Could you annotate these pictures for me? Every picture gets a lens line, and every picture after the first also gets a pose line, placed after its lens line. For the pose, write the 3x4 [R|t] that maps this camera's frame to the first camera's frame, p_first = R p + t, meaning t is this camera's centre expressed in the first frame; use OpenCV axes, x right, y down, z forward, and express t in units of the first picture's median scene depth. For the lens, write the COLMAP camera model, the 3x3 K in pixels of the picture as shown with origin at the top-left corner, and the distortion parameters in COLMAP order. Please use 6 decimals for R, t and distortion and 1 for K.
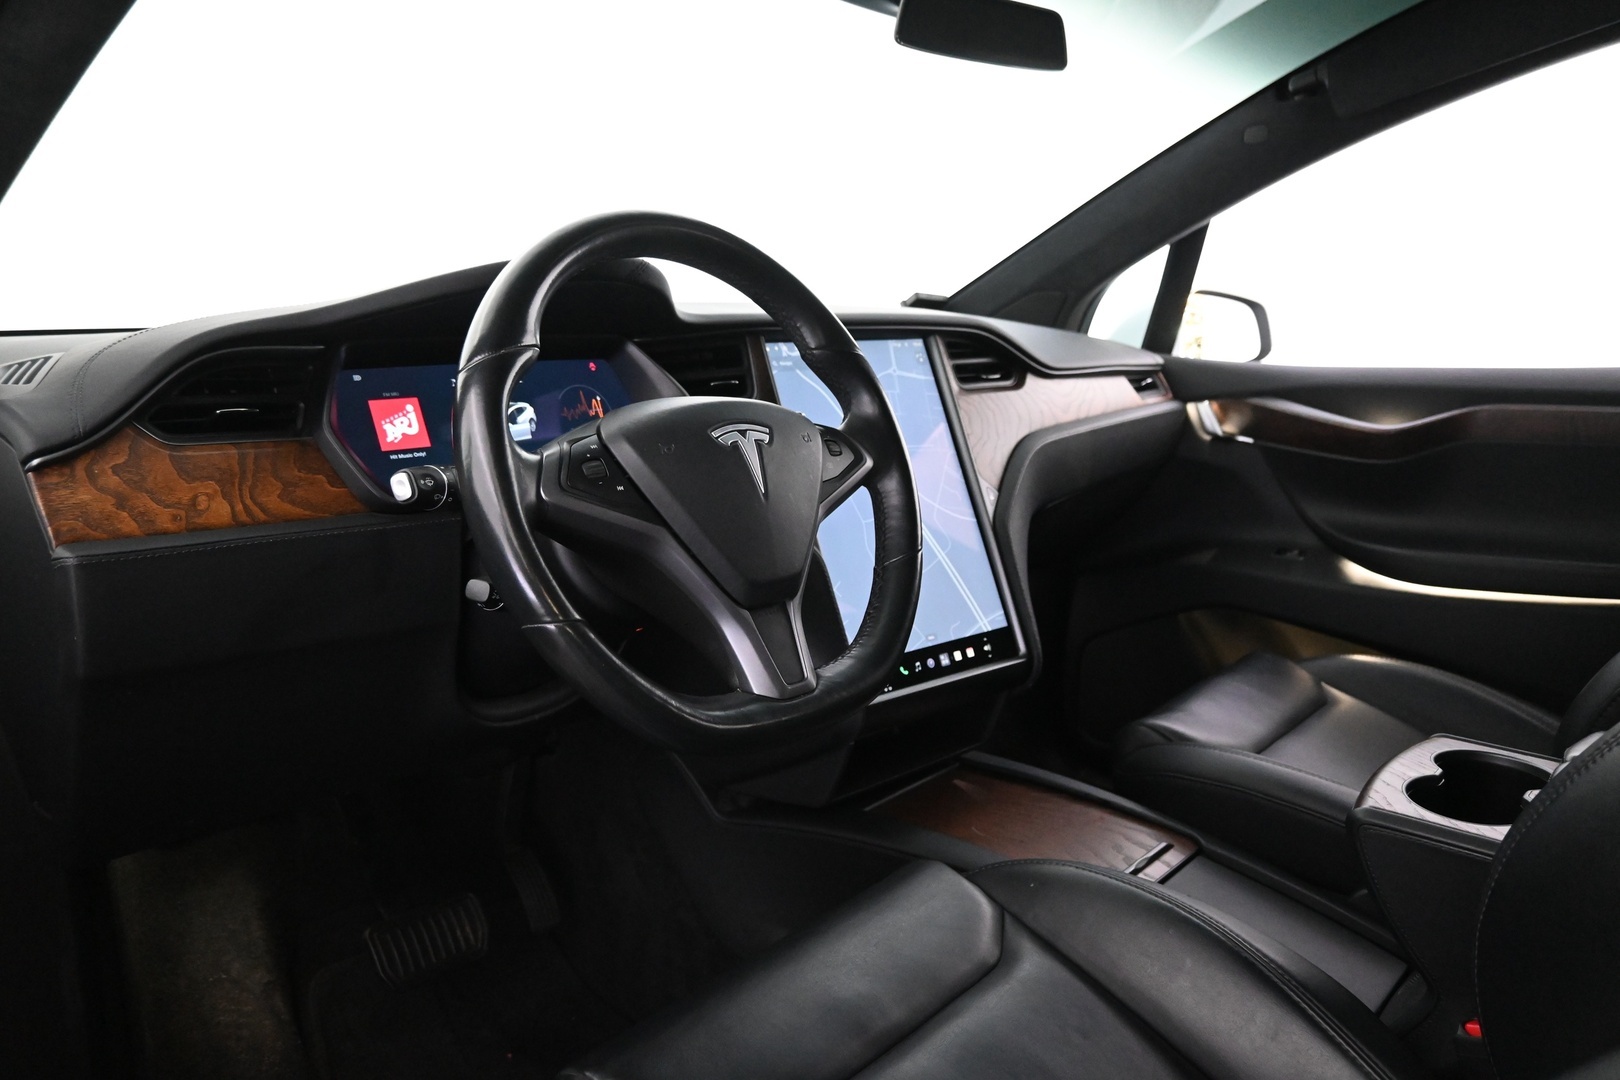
lens RADIAL K [[1147.3, 0, 813.7], [0, 1147.3, 544.1], [0, 0, 1]] dist [-0.004302, 0.001657]
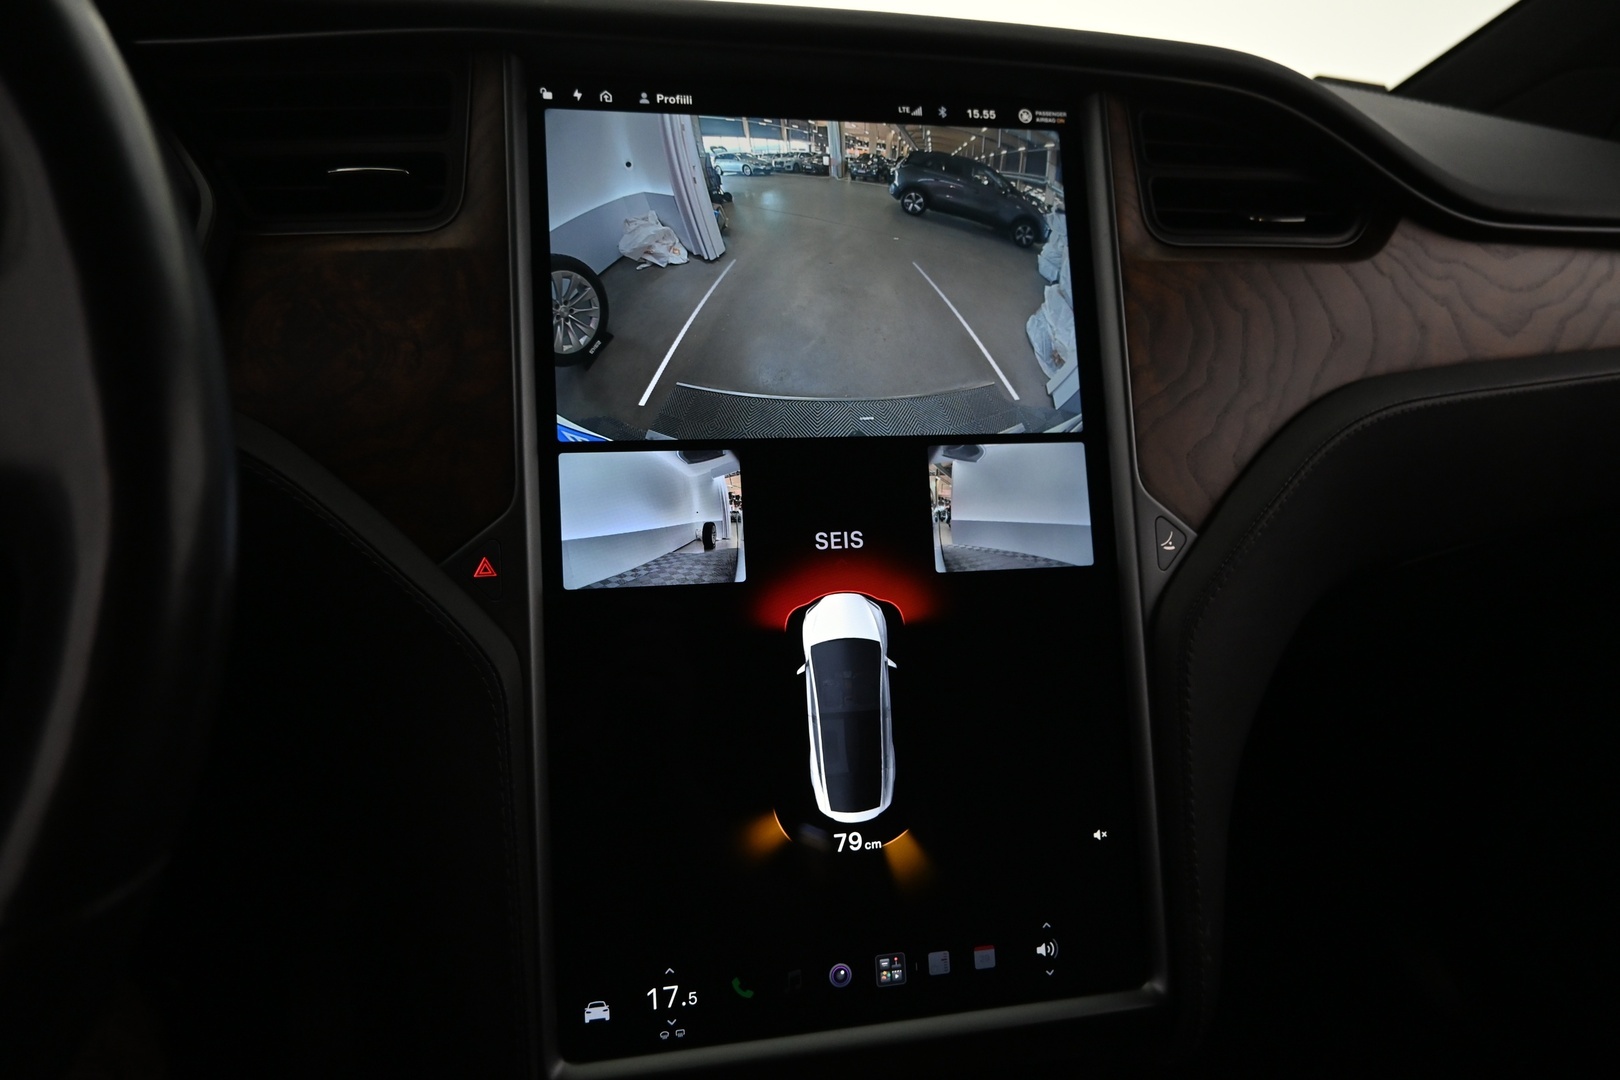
lens RADIAL K [[1122.9, 0, 815.6], [0, 1122.9, 538.1], [0, 0, 1]] dist [-0.005463, -0.004853]
pose [[0.892276, 0.178918, -0.414526, 0.248638], [-0.127275, 0.980571, 0.149272, -0.101230], [0.433180, -0.080432, 0.897711, 0.762492]]
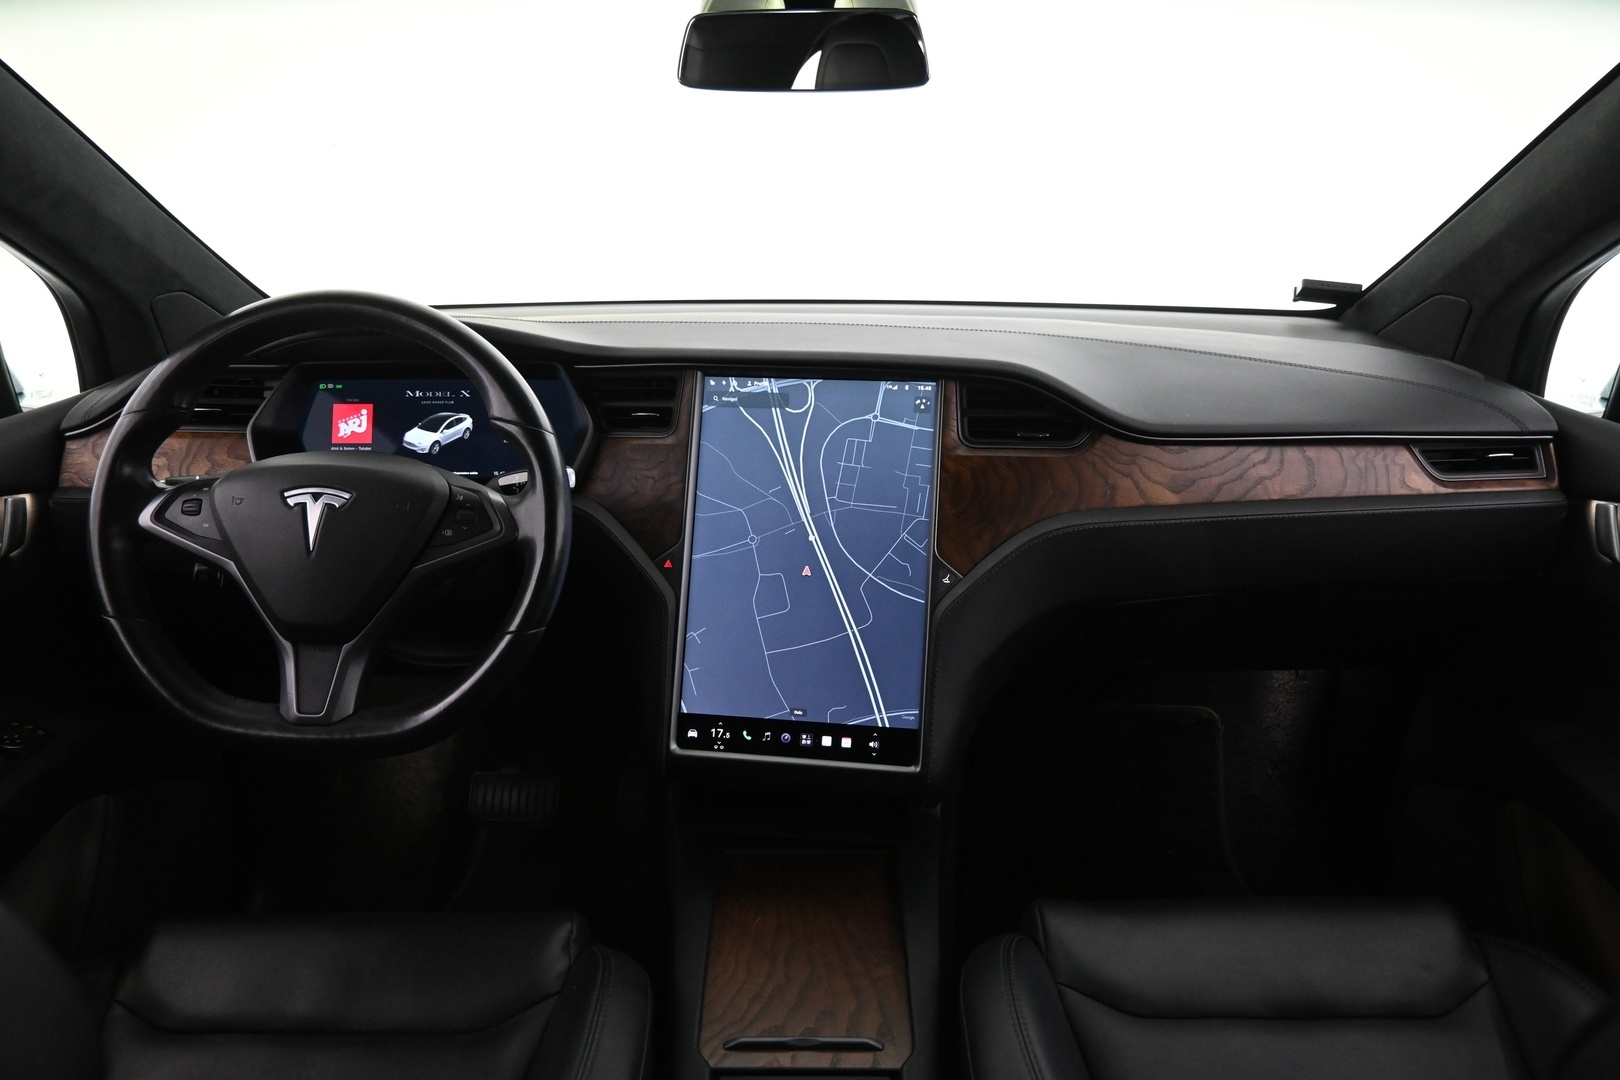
lens RADIAL K [[1093.9, 0, 806.7], [0, 1093.9, 547.8], [0, 0, 1]] dist [-0.000553, 0.001360]
pose [[0.671821, 0.239718, -0.700851, 0.792433], [-0.150668, 0.970628, 0.187564, -0.245760], [0.725228, -0.020413, 0.688206, 0.446785]]
